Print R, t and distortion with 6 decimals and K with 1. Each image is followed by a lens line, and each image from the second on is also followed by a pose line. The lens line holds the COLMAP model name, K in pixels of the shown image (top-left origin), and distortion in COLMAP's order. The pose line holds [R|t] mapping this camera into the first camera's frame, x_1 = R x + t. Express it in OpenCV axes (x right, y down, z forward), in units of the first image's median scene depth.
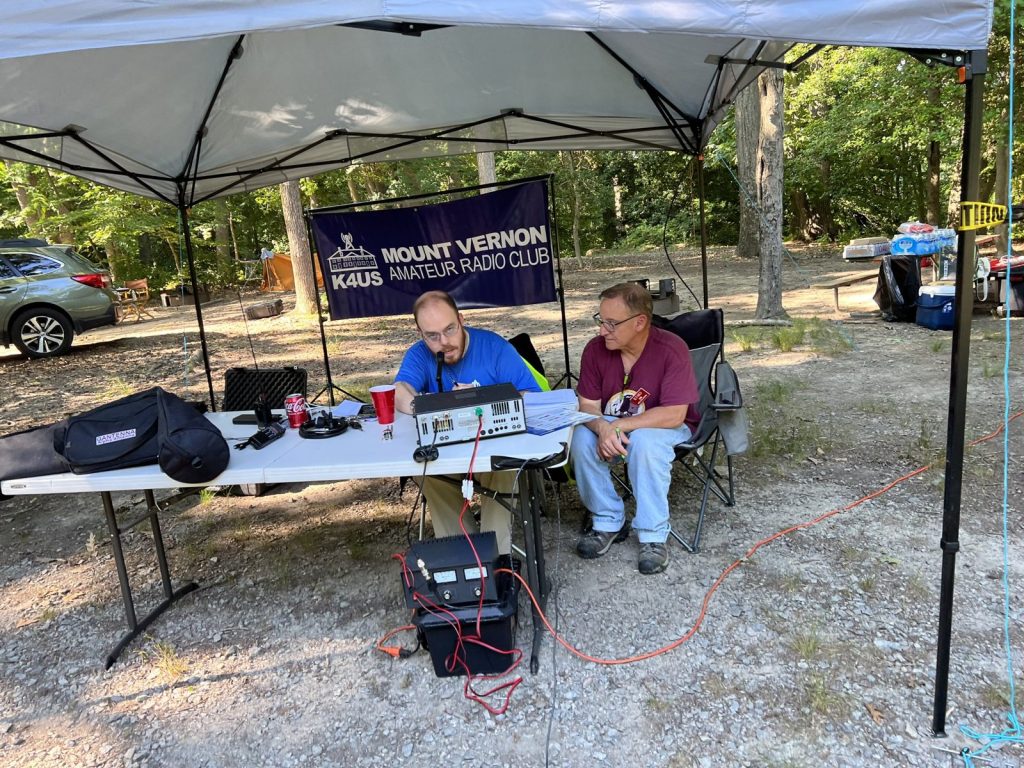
lens RADIAL K [[771.1, 0, 512.0], [0, 771.1, 384.0], [0, 0, 1]] dist [0.041006, -0.049954]
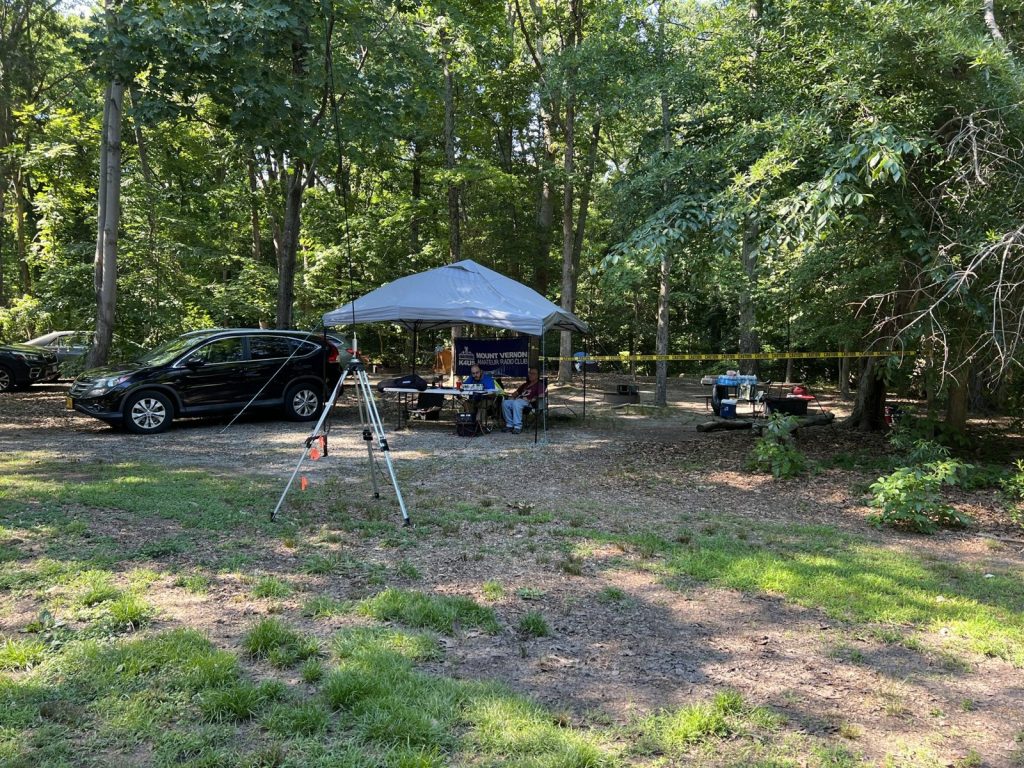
lens RADIAL K [[771.1, 0, 512.0], [0, 771.1, 384.0], [0, 0, 1]] dist [0.041006, -0.049954]
pose [[0.972114, 0.120017, -0.201470, 0.526907], [-0.147139, 0.981122, -0.125500, 0.266840], [0.182604, 0.151645, 0.971421, -1.672208]]
